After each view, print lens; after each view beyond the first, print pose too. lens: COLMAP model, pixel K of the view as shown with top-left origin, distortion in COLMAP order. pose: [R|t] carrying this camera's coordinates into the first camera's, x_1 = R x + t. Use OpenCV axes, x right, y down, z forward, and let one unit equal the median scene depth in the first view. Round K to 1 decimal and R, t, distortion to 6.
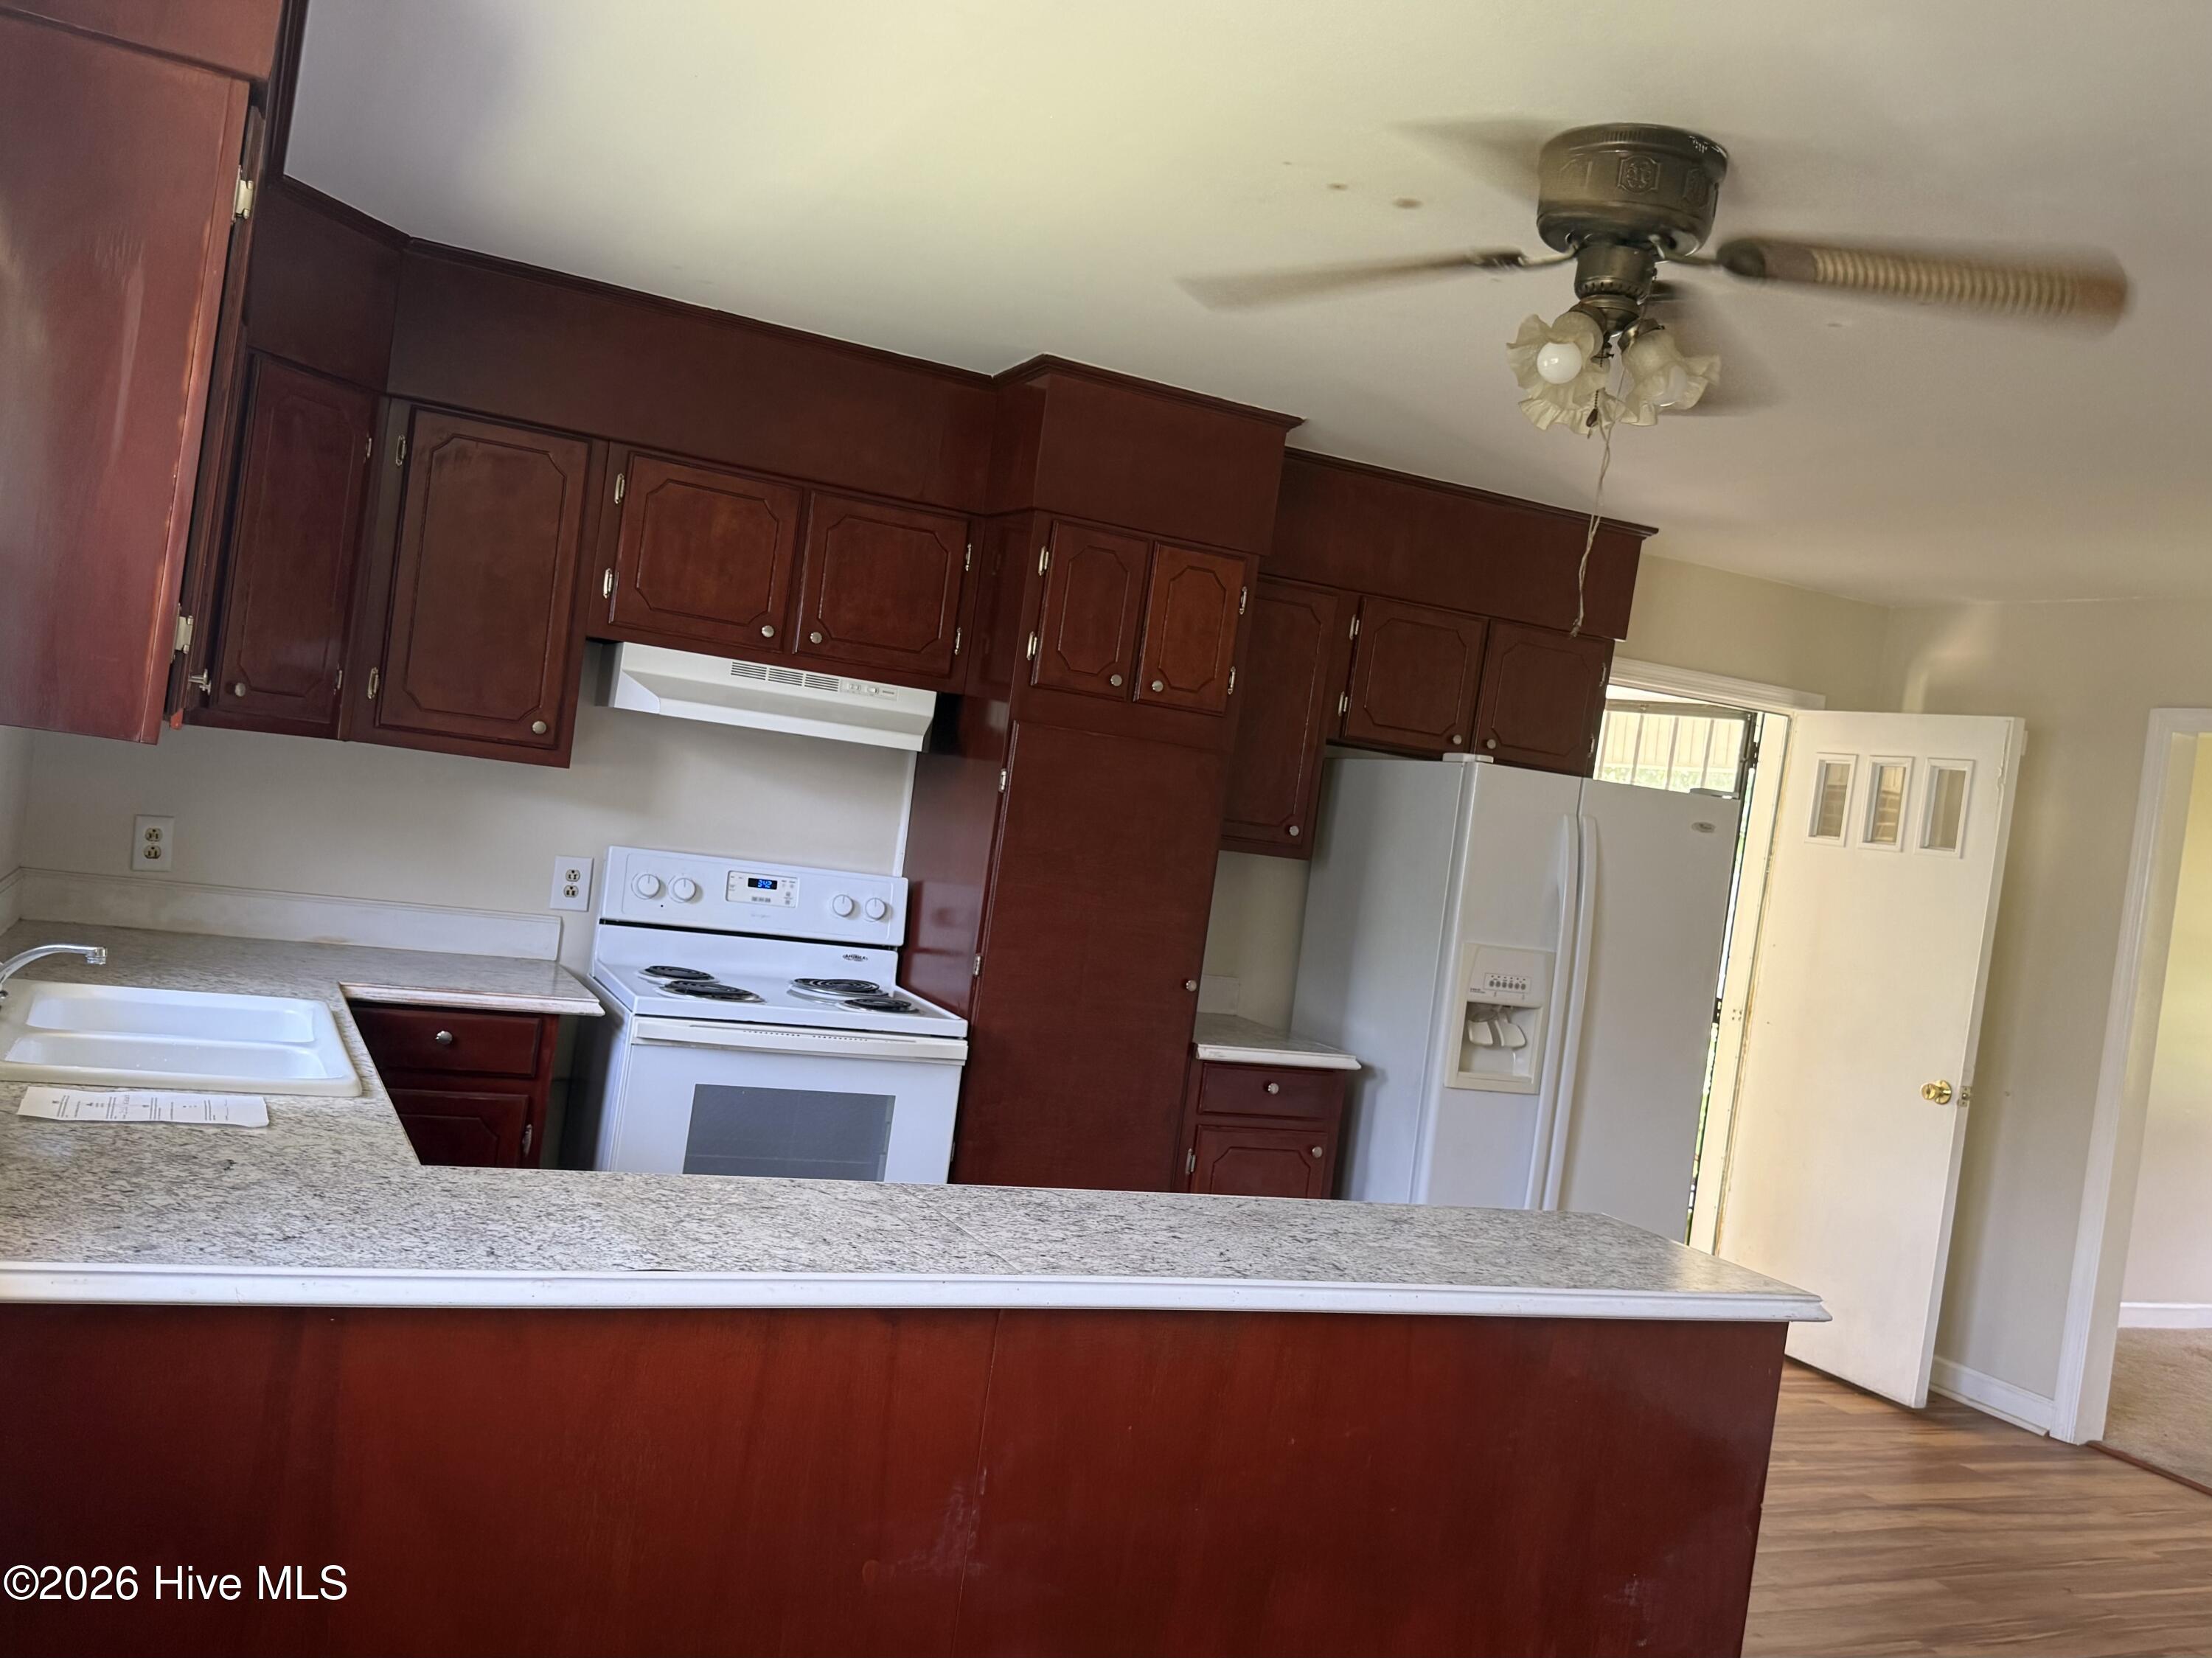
lens RADIAL K [[1854.8, 0, 1211.8], [0, 1854.8, 830.0], [0, 0, 1]] dist [0.174279, -0.346444]
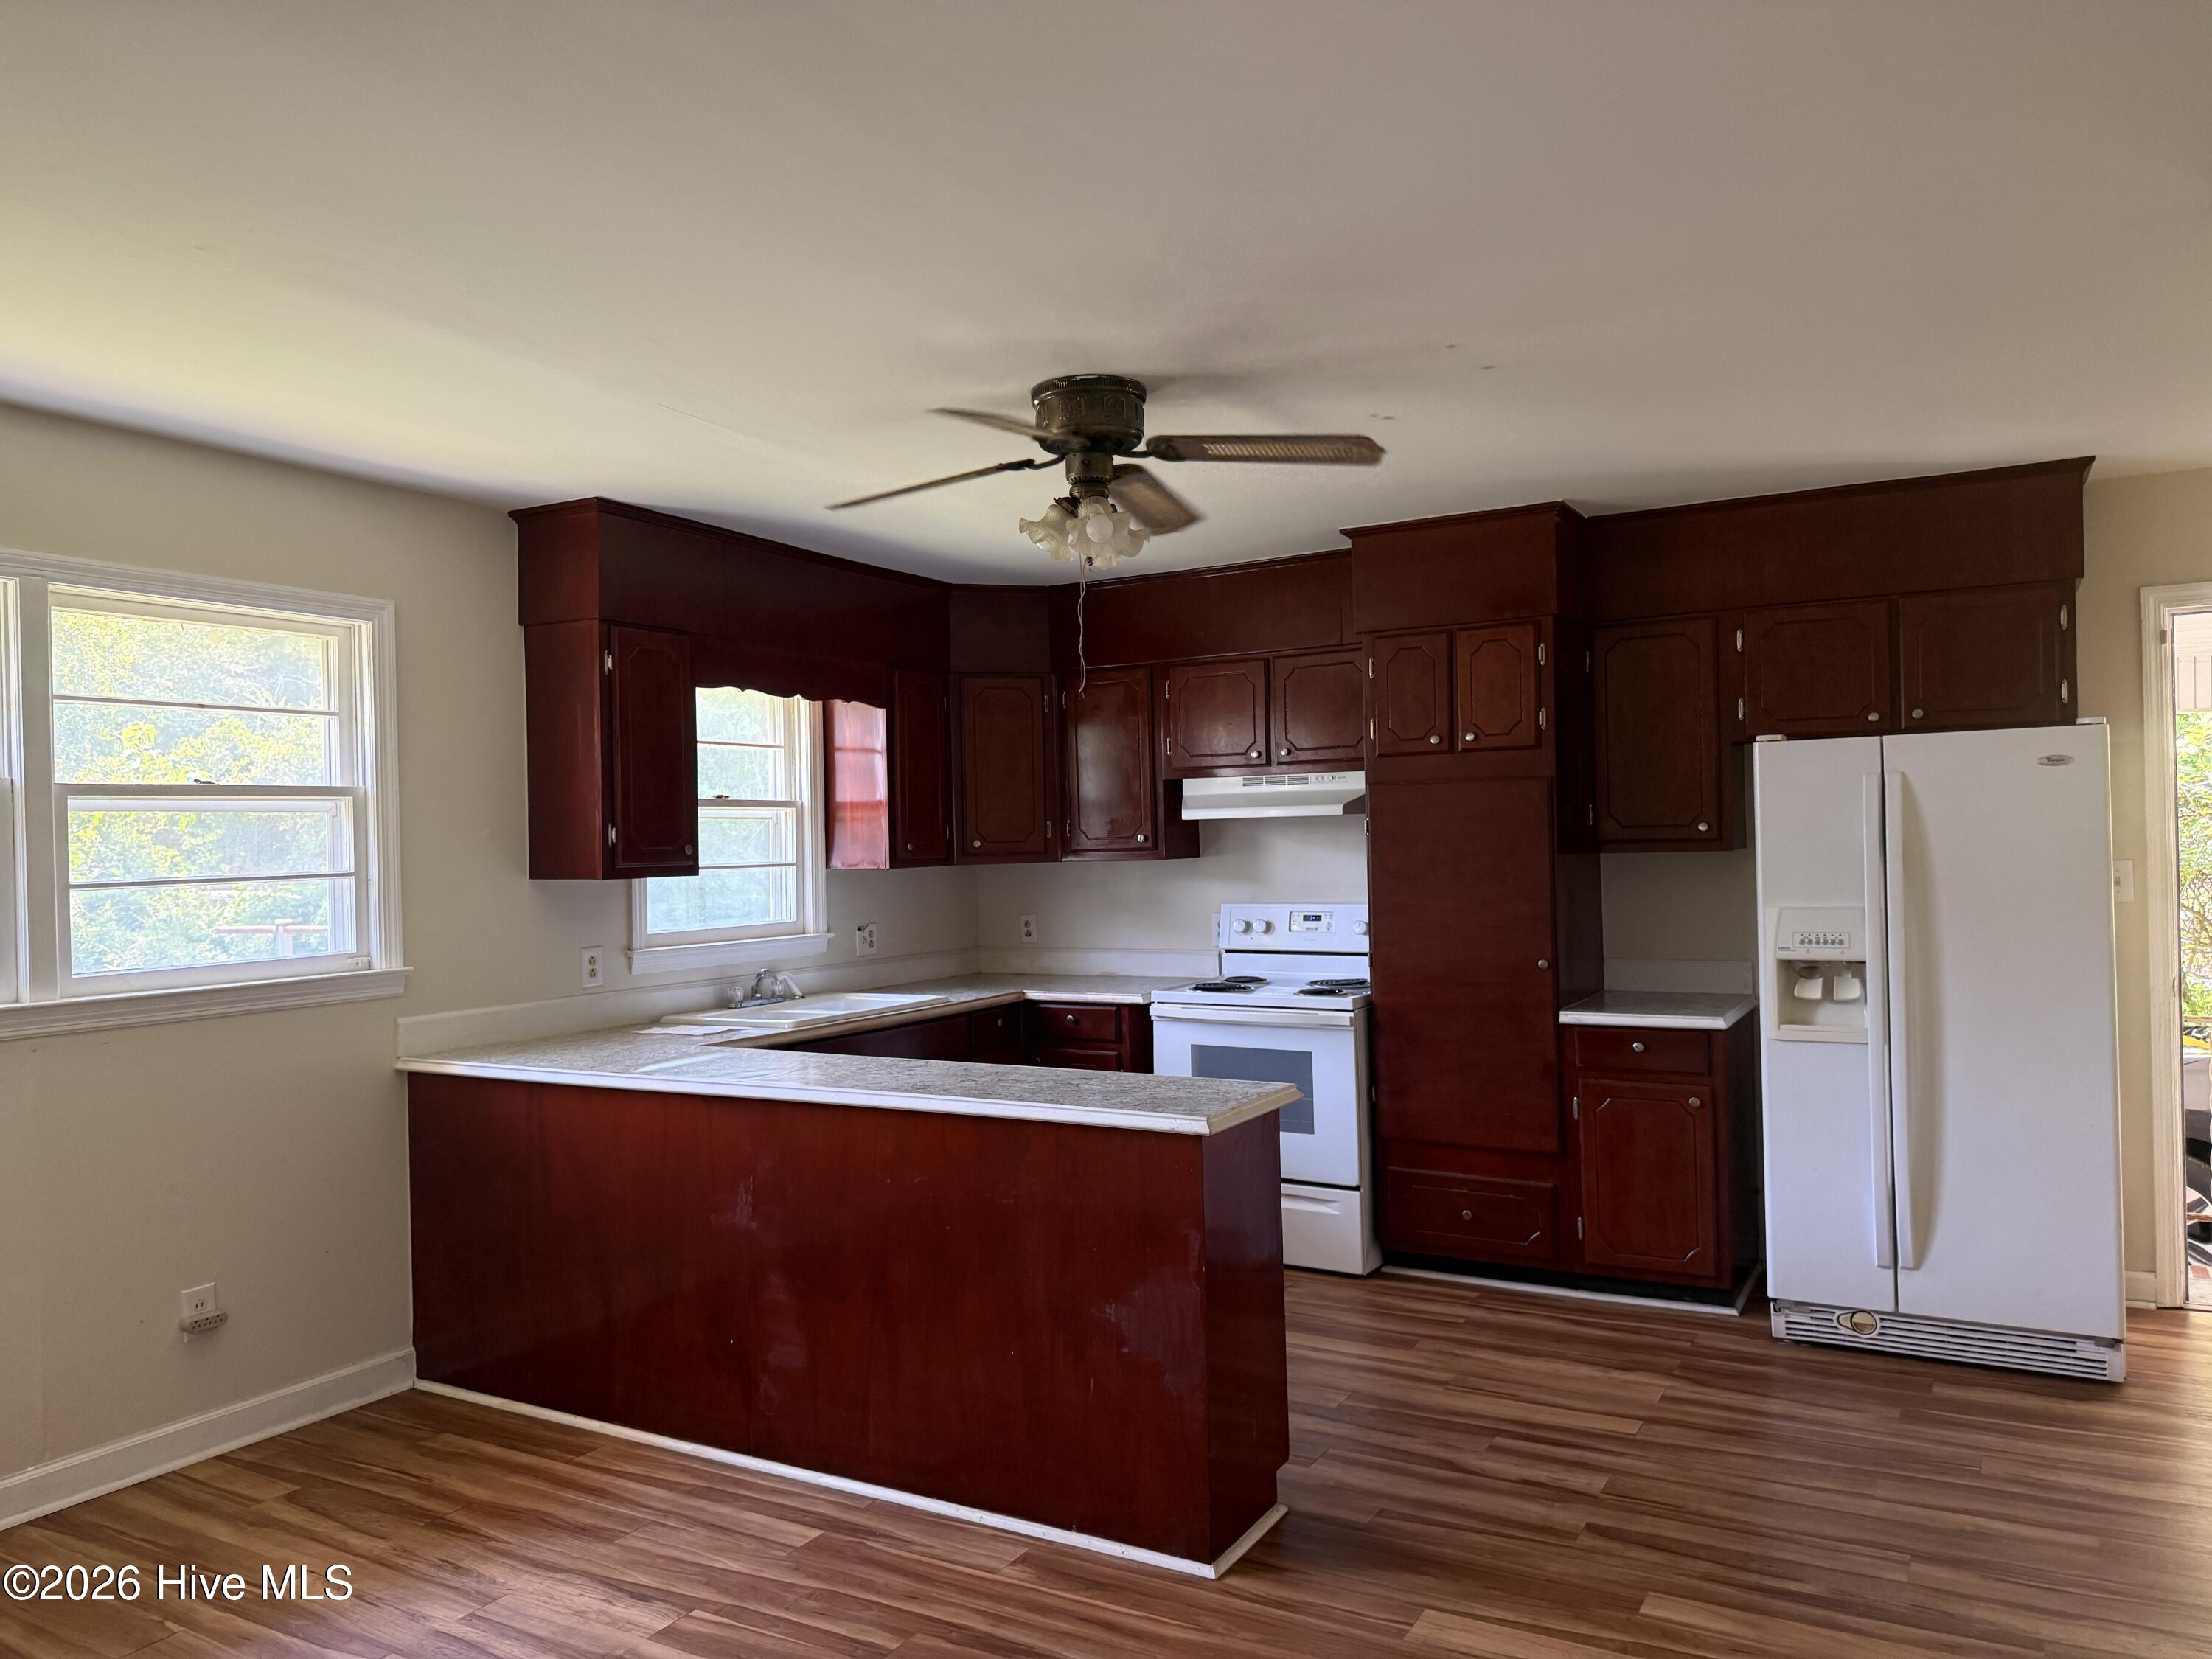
lens RADIAL K [[1563.7, 0, 1117.3], [0, 1563.7, 841.1], [0, 0, 1]] dist [0.110562, -0.183103]
pose [[0.570515, -0.144134, -0.808541, 0.714126], [0.093267, 0.989481, -0.110580, 0.094740], [0.815975, -0.012322, 0.577957, 0.157080]]
